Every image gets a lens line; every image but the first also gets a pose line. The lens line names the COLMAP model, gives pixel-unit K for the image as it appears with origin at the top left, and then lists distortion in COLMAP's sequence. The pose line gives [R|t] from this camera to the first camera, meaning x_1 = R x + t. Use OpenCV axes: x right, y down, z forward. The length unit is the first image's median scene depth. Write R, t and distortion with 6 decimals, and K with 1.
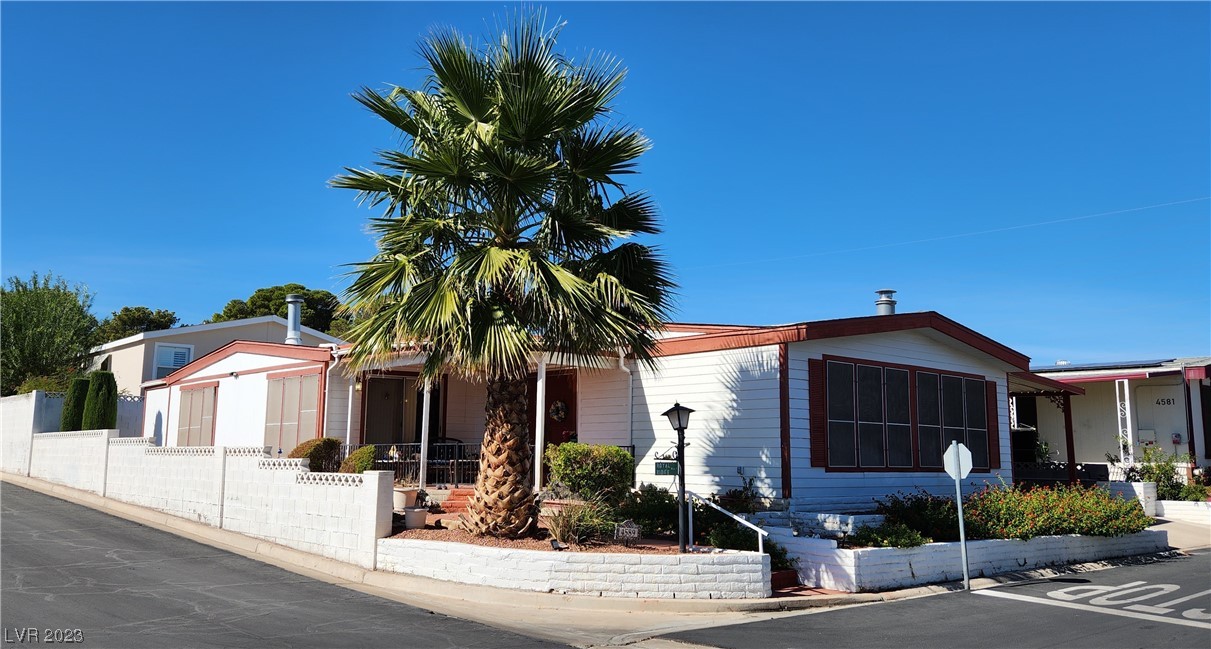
lens RADIAL K [[957.3, 0, 605.5], [0, 957.3, 324.5], [0, 0, 1]] dist [0.115854, -0.103301]
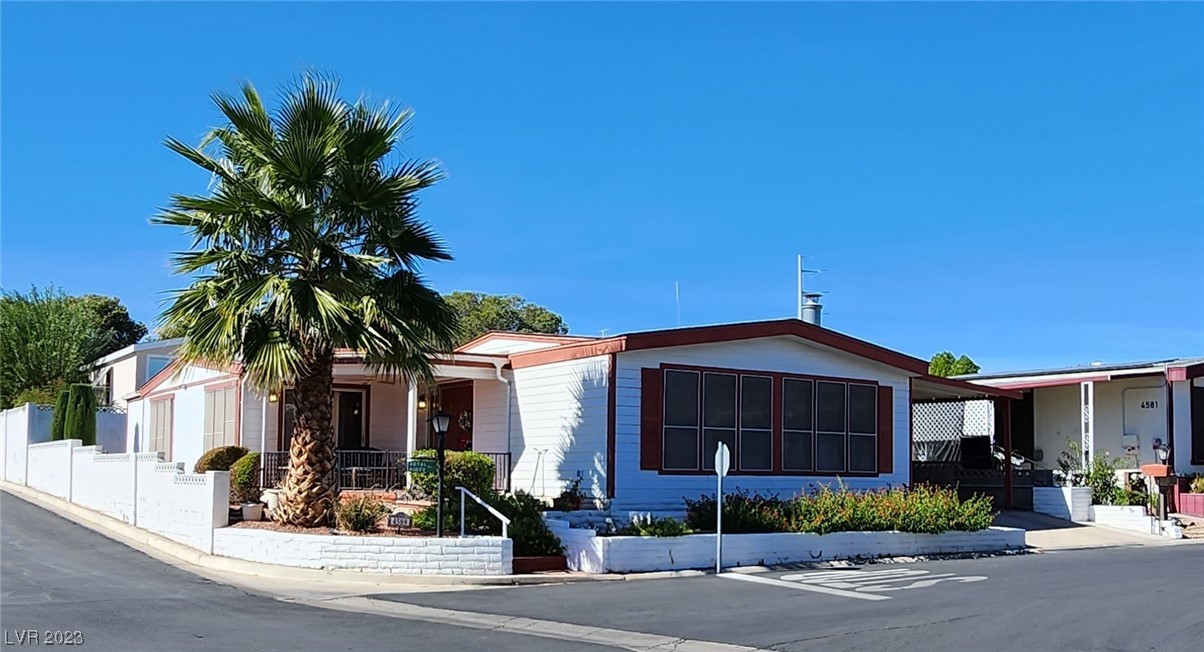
lens RADIAL K [[1167.1, 0, 655.0], [0, 1167.1, 404.5], [0, 0, 1]] dist [0.018513, 0.019904]
pose [[0.994349, -0.007884, -0.105865, 0.363190], [0.015481, 0.997347, 0.071128, -0.015046], [0.105023, -0.072365, 0.991833, -0.267316]]
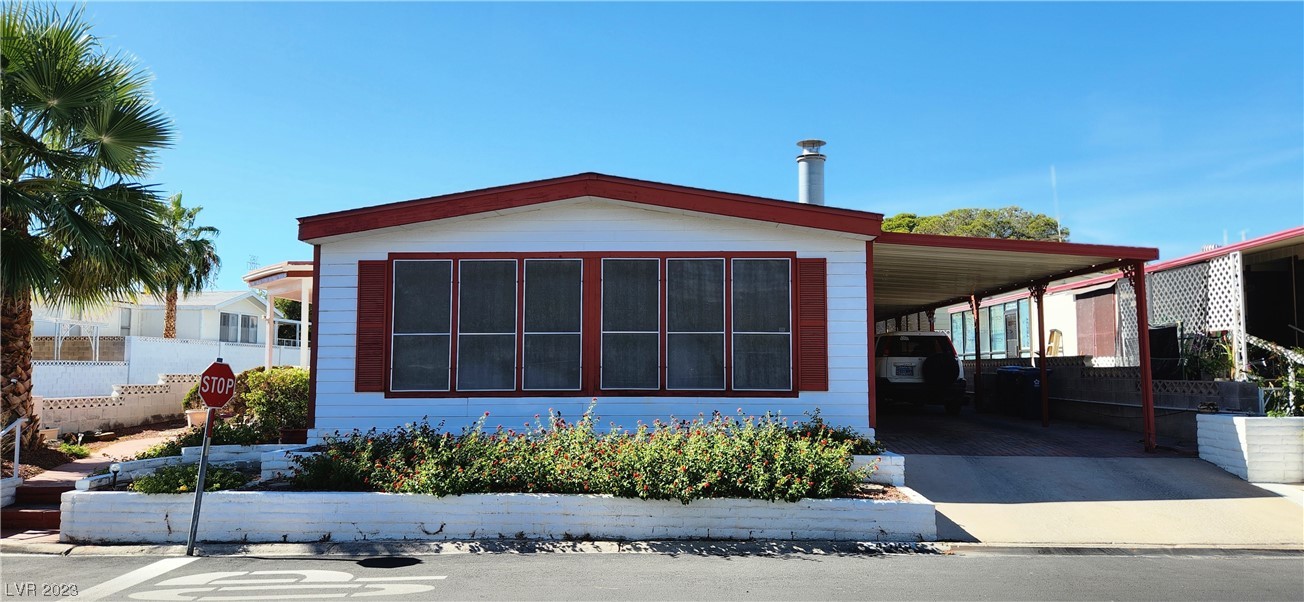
lens RADIAL K [[876.4, 0, 652.0], [0, 876.4, 301.0], [0, 0, 1]] dist [0.080787, -0.070673]
pose [[0.717736, -0.066653, -0.693118, 0.918638], [0.102685, 0.994657, 0.010682, 0.087813], [0.688702, -0.078839, 0.720745, 0.630713]]
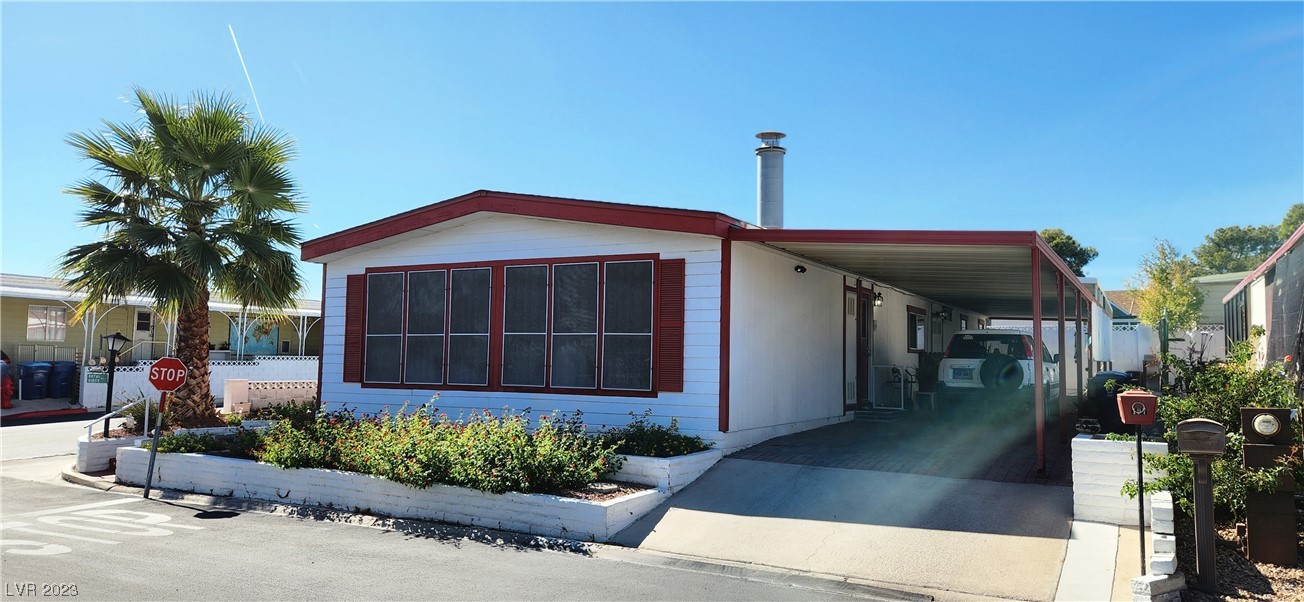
lens RADIAL K [[876.4, 0, 652.0], [0, 876.4, 301.0], [0, 0, 1]] dist [0.080787, -0.070673]
pose [[0.321221, -0.071419, -0.944307, 1.195838], [0.117063, 0.992499, -0.035243, 0.133136], [0.939741, -0.099223, 0.327172, 1.001942]]
